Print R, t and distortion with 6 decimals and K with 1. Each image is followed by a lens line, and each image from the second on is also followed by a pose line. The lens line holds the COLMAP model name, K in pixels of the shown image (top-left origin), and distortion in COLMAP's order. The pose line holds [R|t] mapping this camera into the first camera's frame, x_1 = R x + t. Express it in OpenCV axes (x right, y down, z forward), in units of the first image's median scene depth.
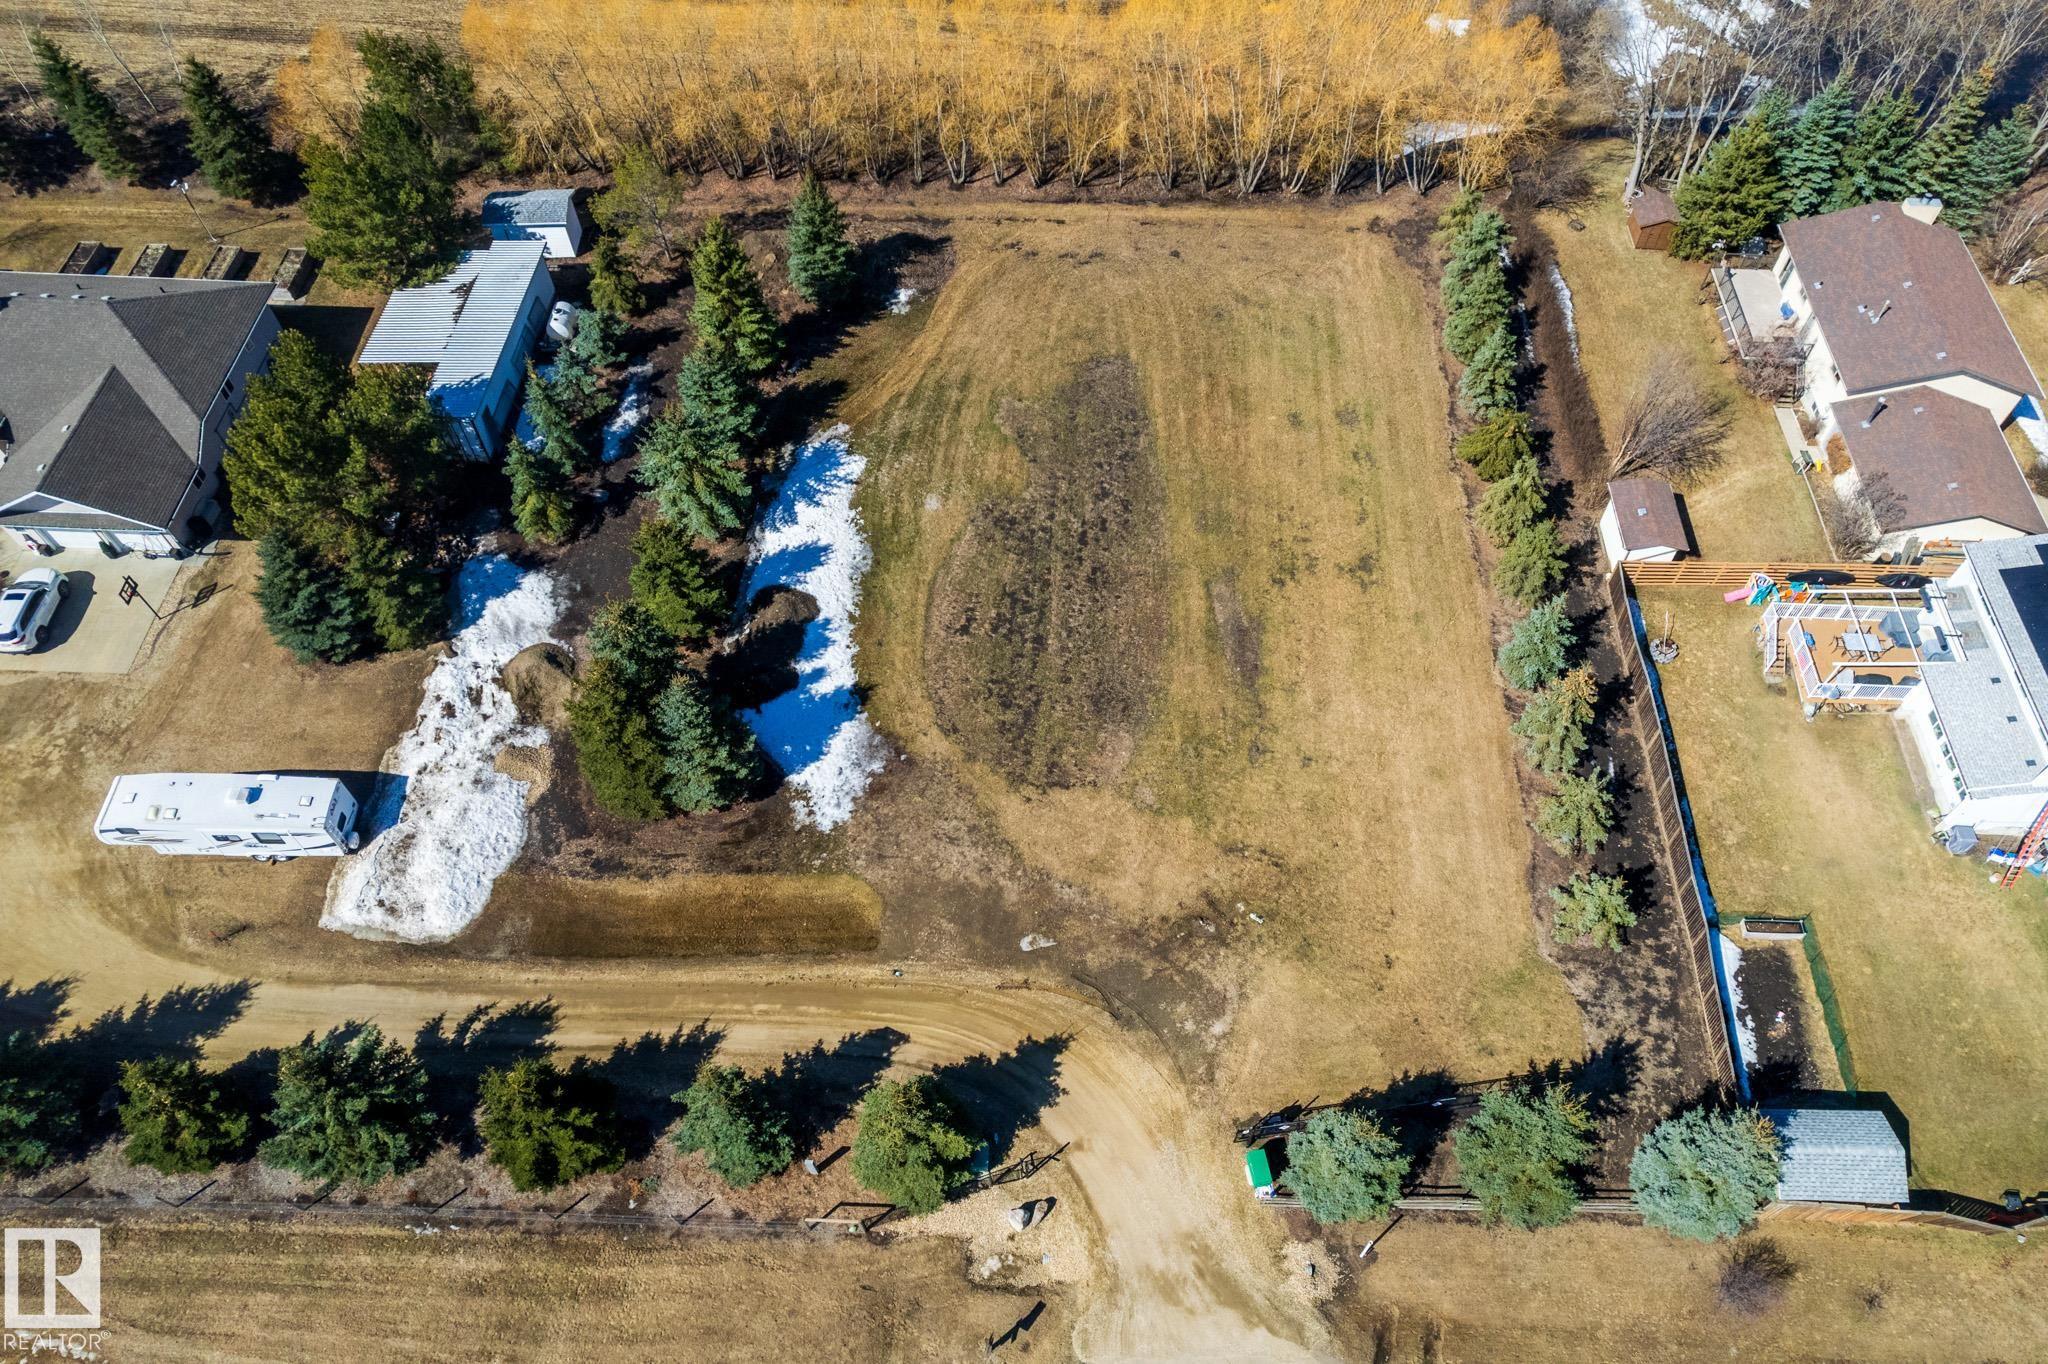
lens RADIAL K [[1442.9, 0, 1102.0], [0, 1442.9, 721.5], [0, 0, 1]] dist [-0.070386, 0.064325]
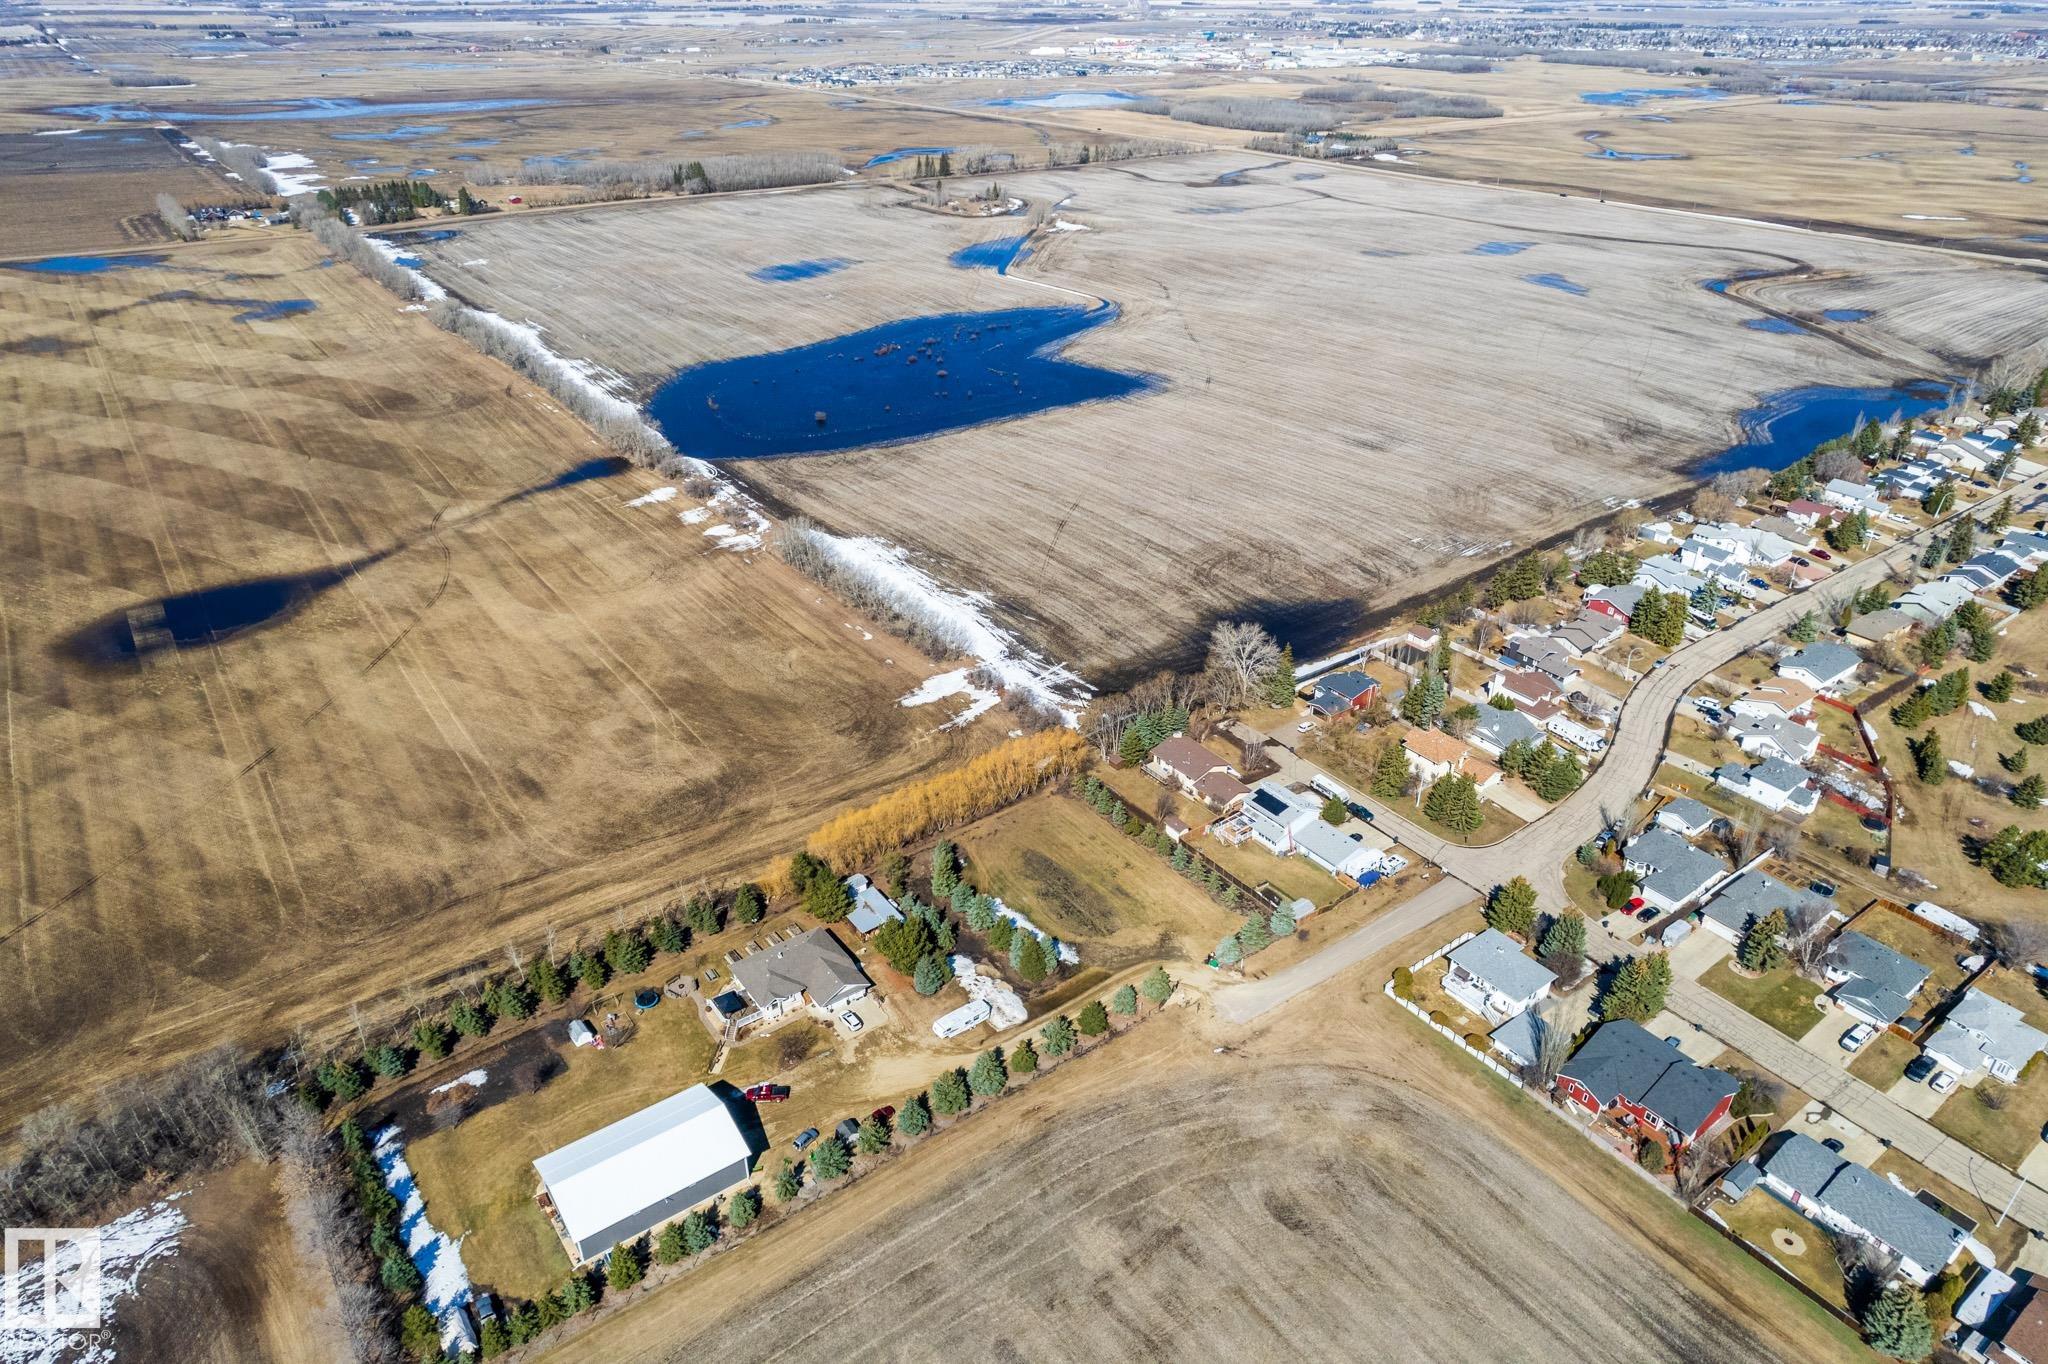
lens RADIAL K [[1308.6, 0, 1029.9], [0, 1308.6, 685.2], [0, 0, 1]] dist [-0.067902, 0.070037]
pose [[0.794528, -0.320909, 0.515503, -1.826552], [0.511764, 0.810823, -0.284014, 0.391960], [-0.326839, 0.489472, 0.808451, -2.140420]]
